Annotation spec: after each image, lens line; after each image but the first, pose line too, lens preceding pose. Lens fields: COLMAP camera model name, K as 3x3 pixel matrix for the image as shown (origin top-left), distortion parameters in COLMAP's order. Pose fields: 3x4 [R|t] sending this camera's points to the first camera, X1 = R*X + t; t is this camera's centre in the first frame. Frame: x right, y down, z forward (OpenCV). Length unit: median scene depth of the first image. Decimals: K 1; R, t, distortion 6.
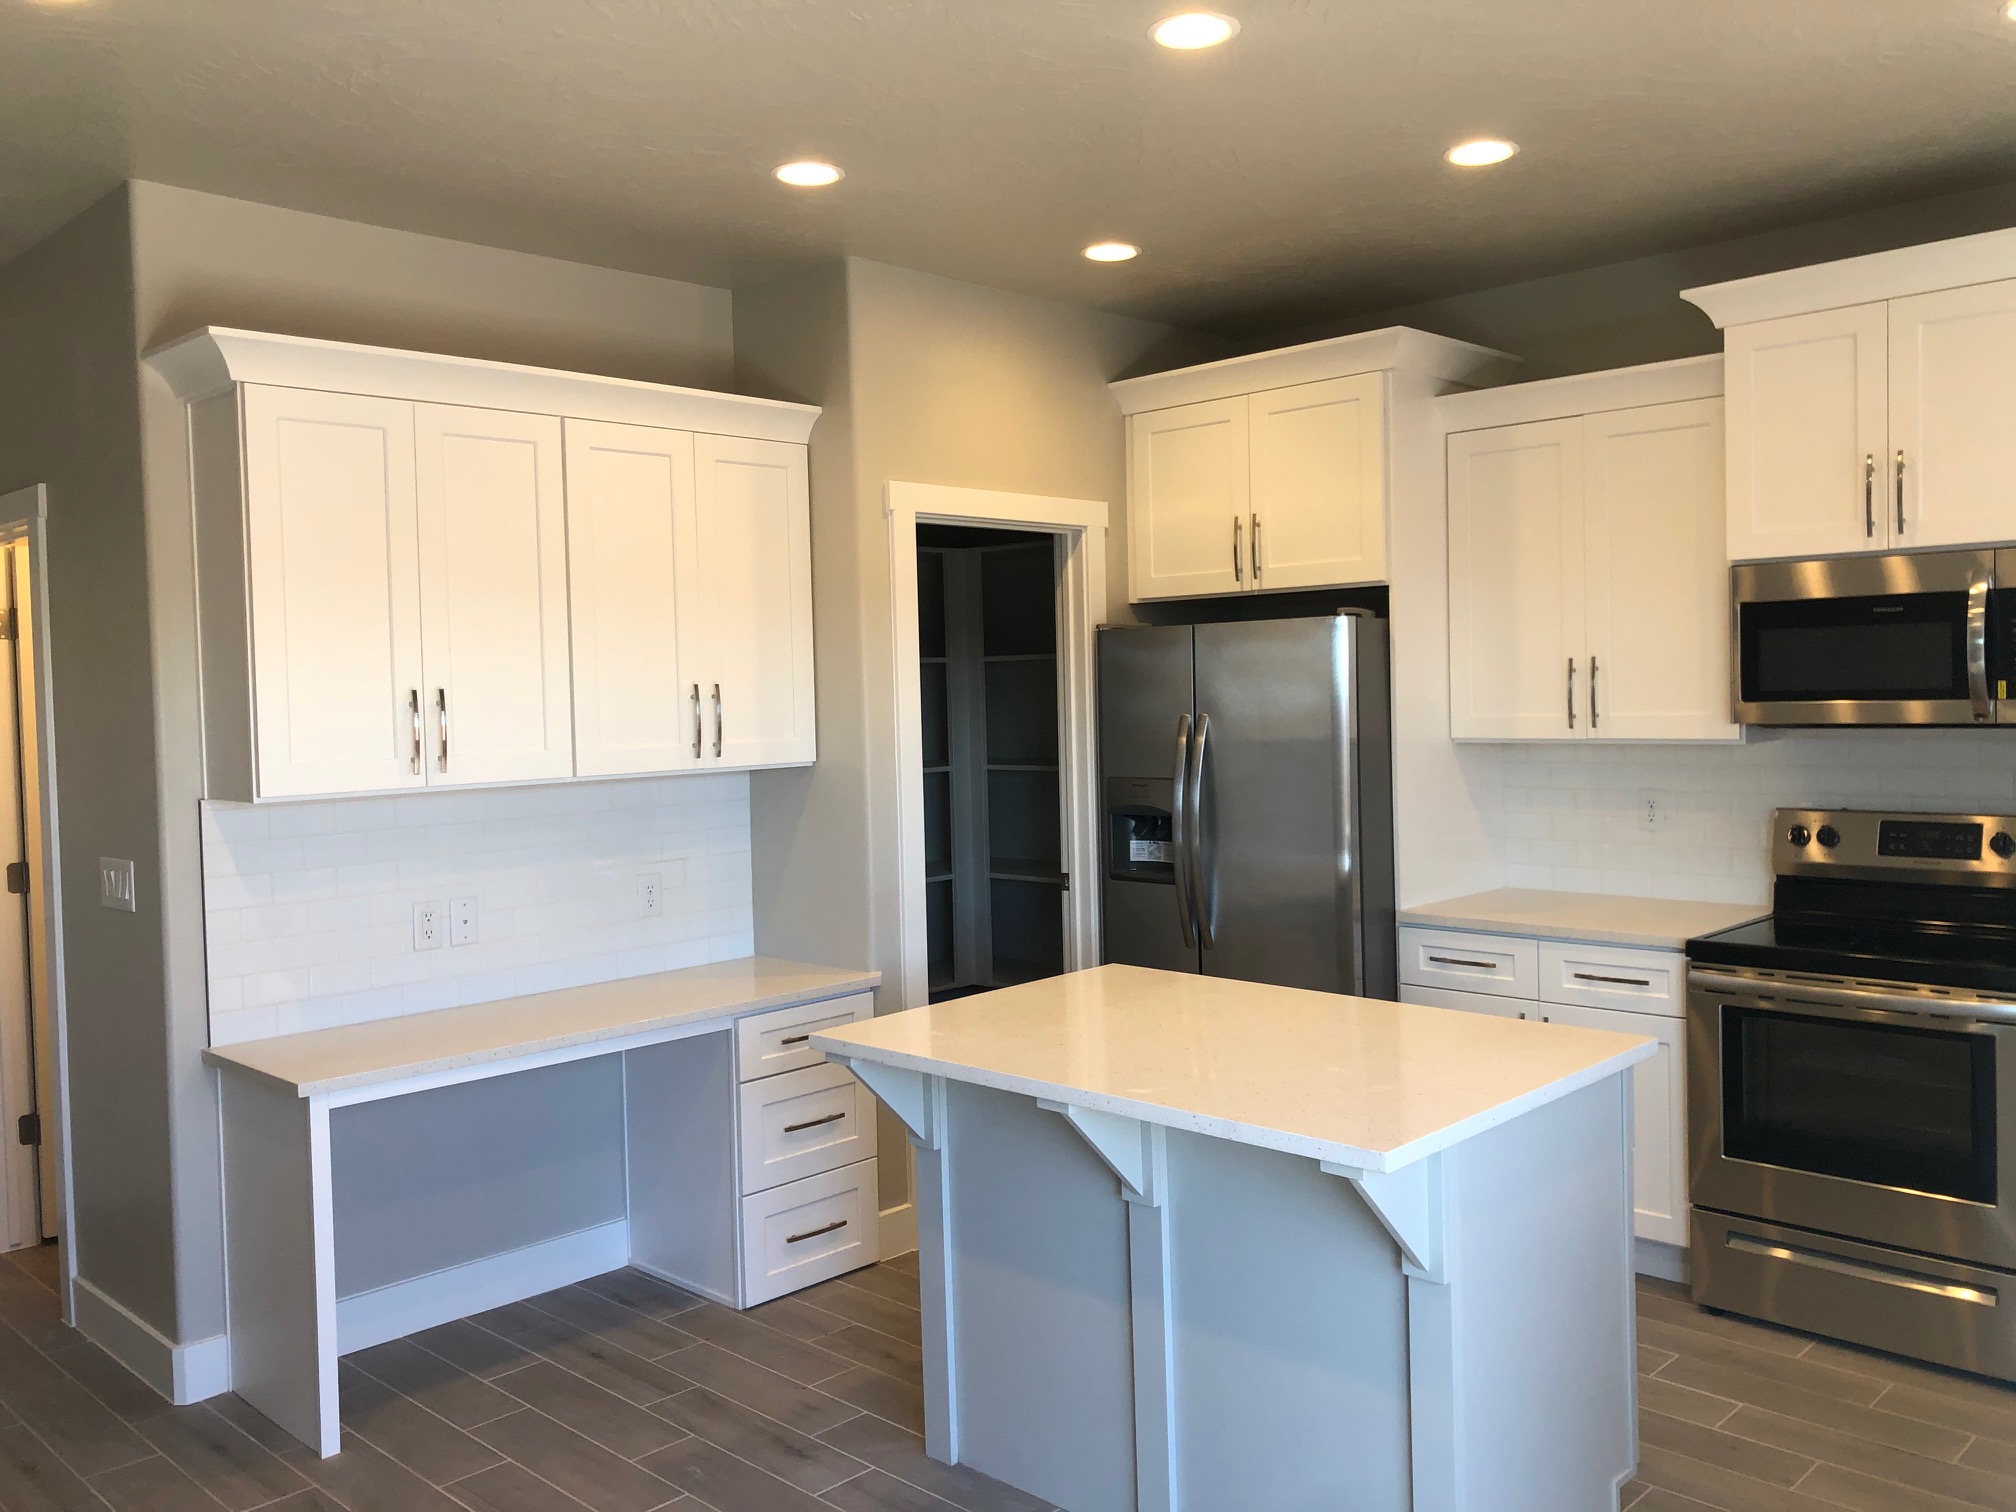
lens RADIAL K [[1643.7, 0, 1006.0], [0, 1643.7, 744.4], [0, 0, 1]] dist [0.066171, -0.088923]
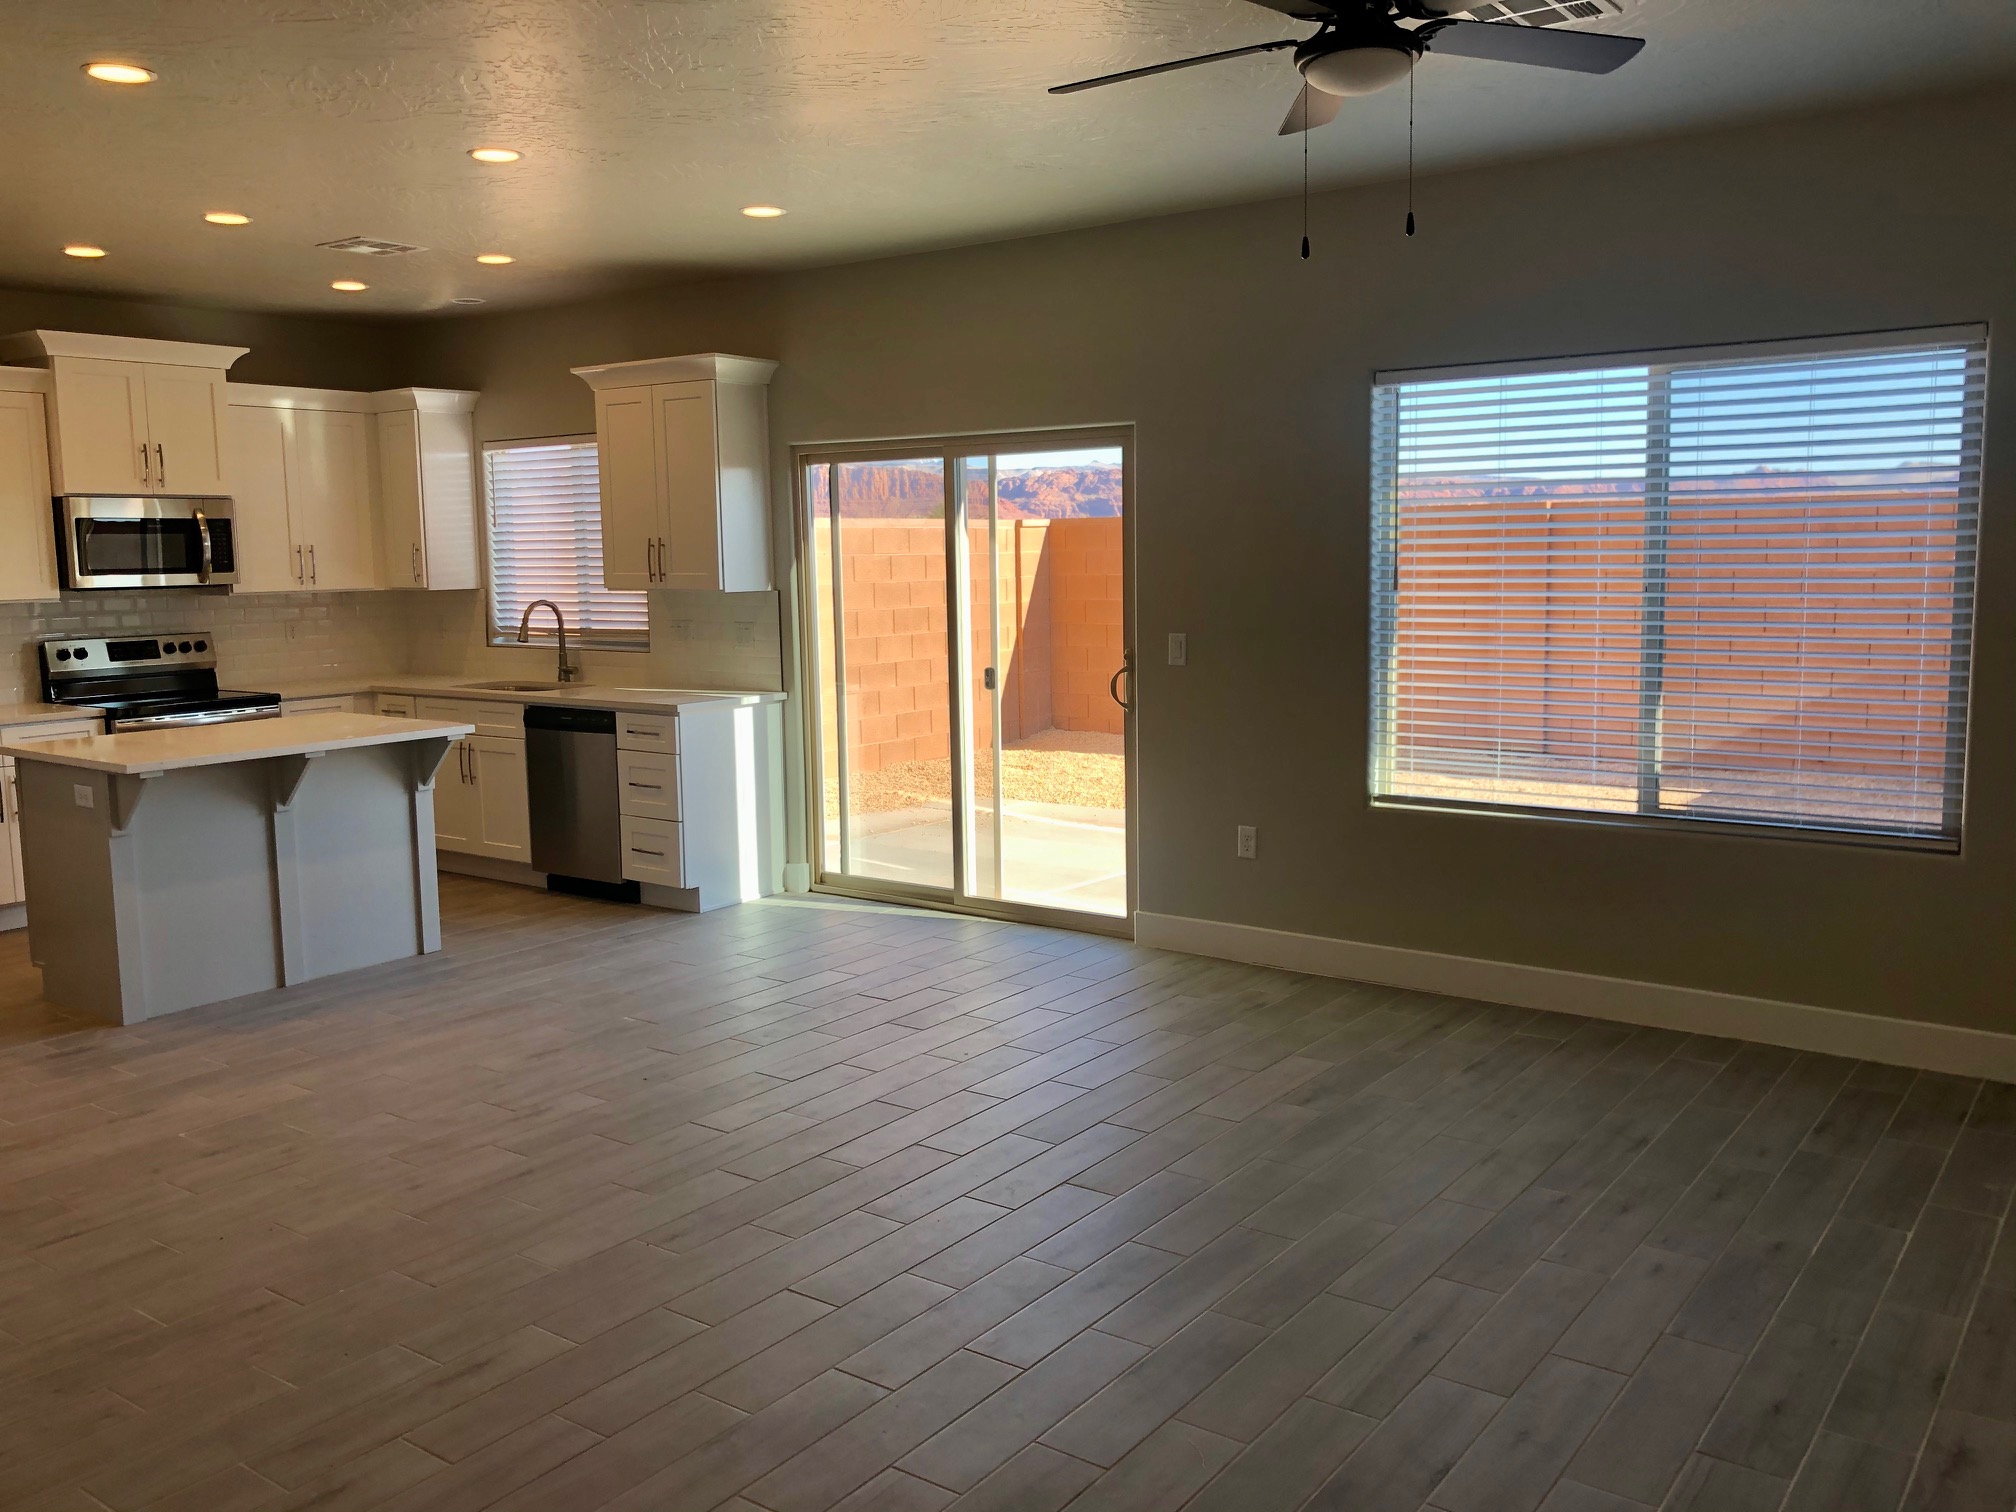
lens RADIAL K [[1643.7, 0, 1006.0], [0, 1643.7, 744.4], [0, 0, 1]] dist [0.066171, -0.088923]
pose [[-0.131524, -0.093936, 0.986852, -1.390148], [0.056495, 0.993172, 0.102067, 0.026091], [-0.989702, 0.069176, -0.125319, 0.266943]]
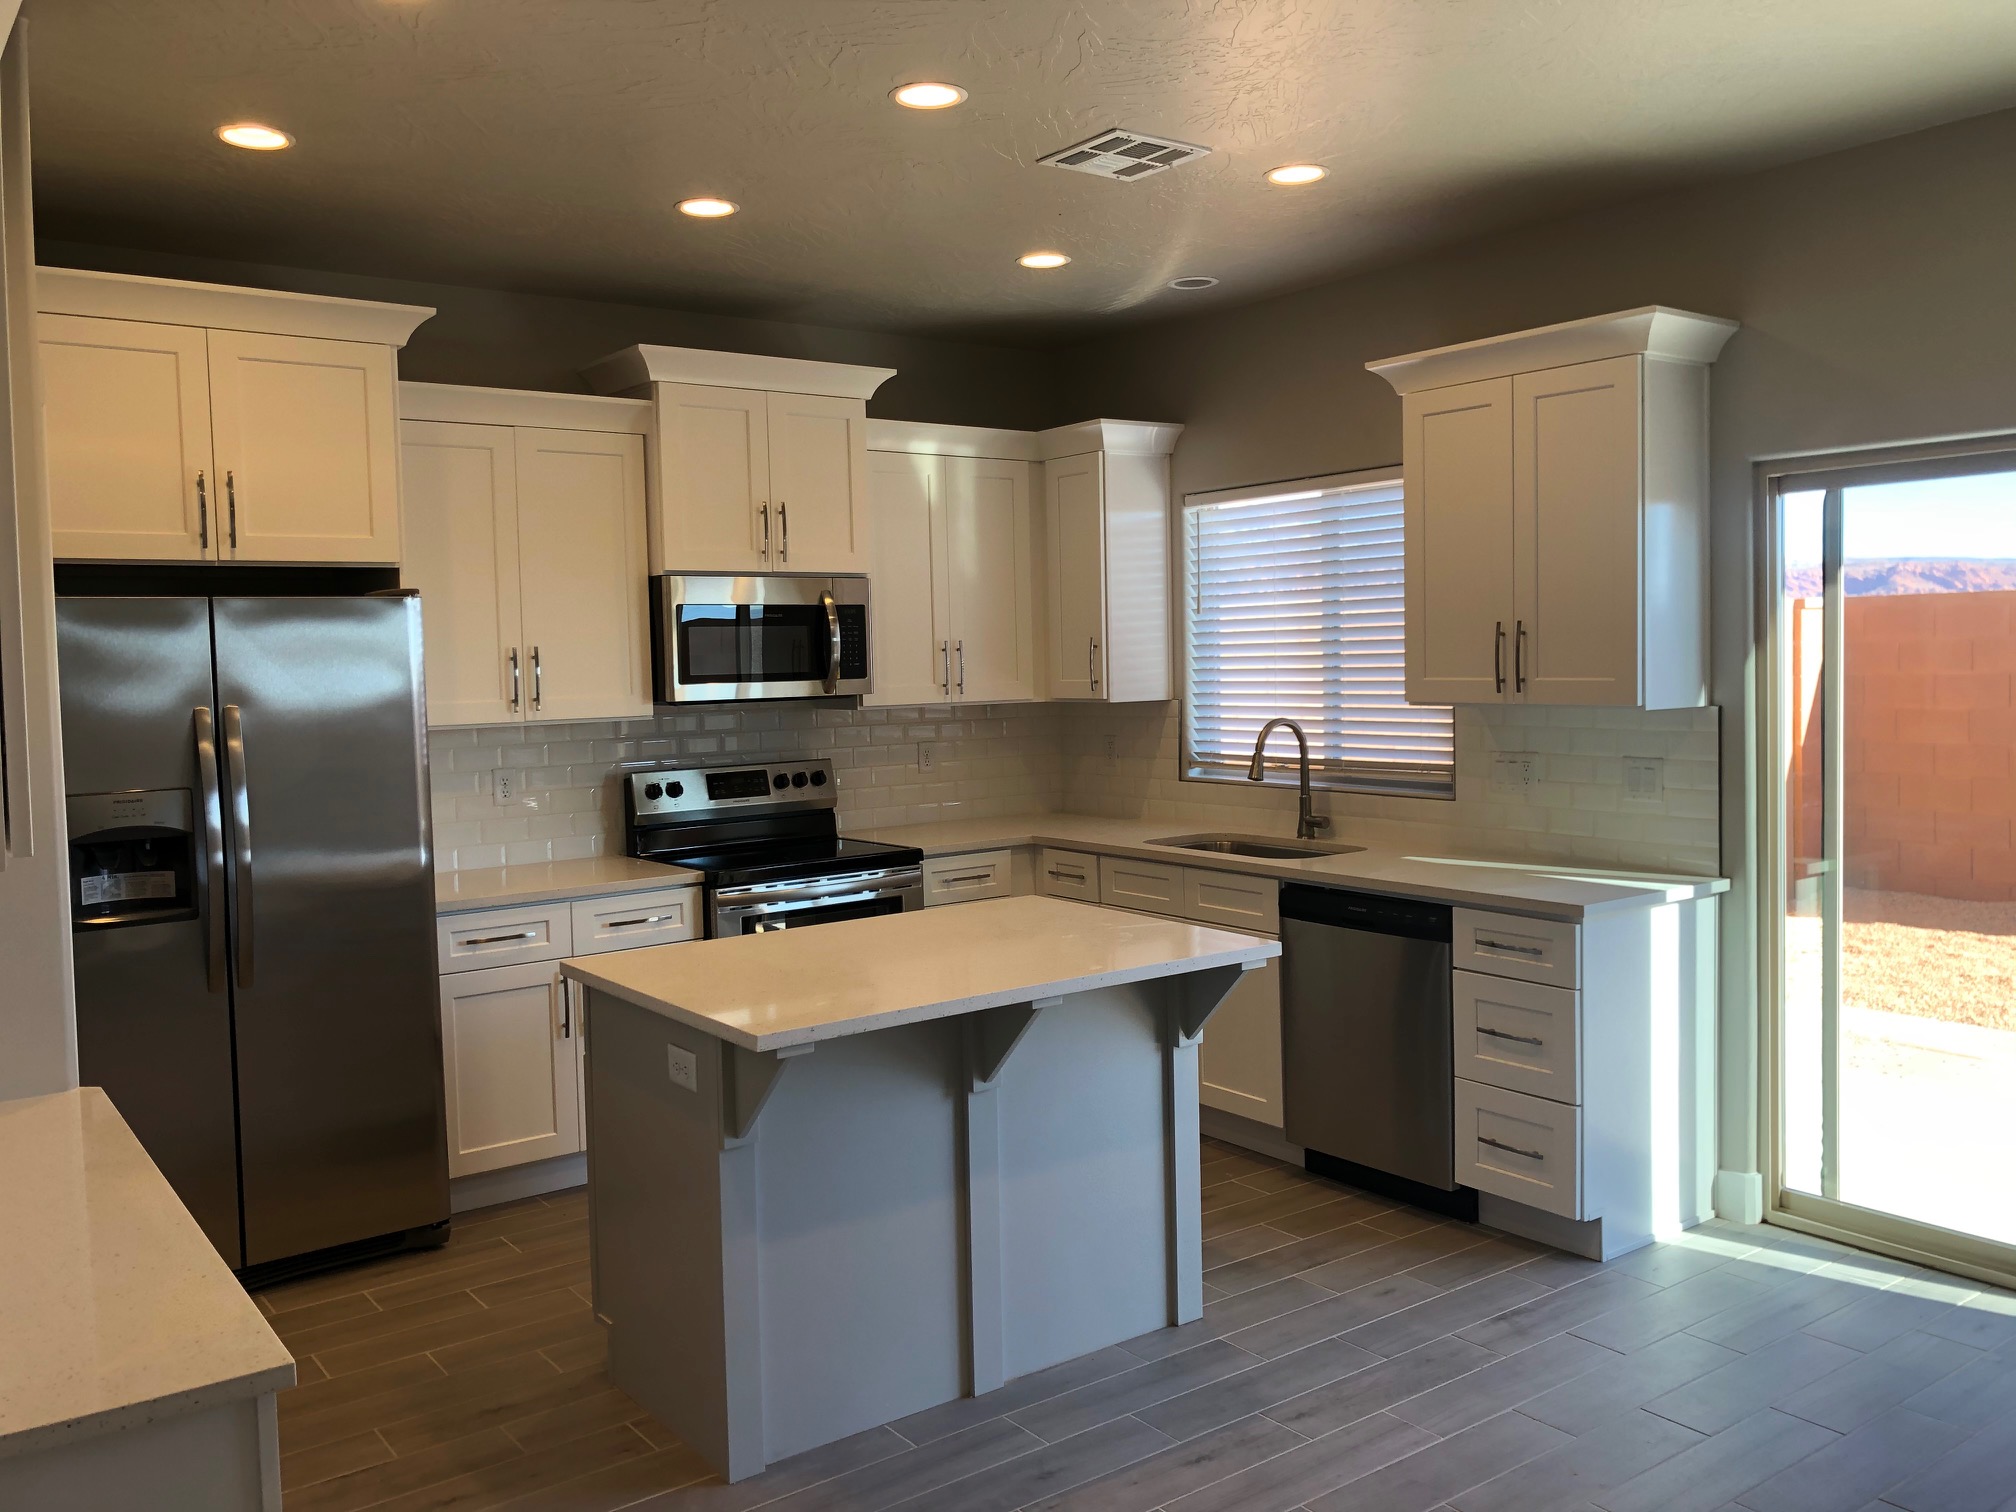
lens RADIAL K [[1643.7, 0, 1006.0], [0, 1643.7, 744.4], [0, 0, 1]] dist [0.066171, -0.088923]
pose [[0.165008, -0.035319, 0.985660, -0.729387], [0.055244, 0.998121, 0.026517, 0.000236], [-0.984744, 0.050076, 0.166649, 0.541492]]
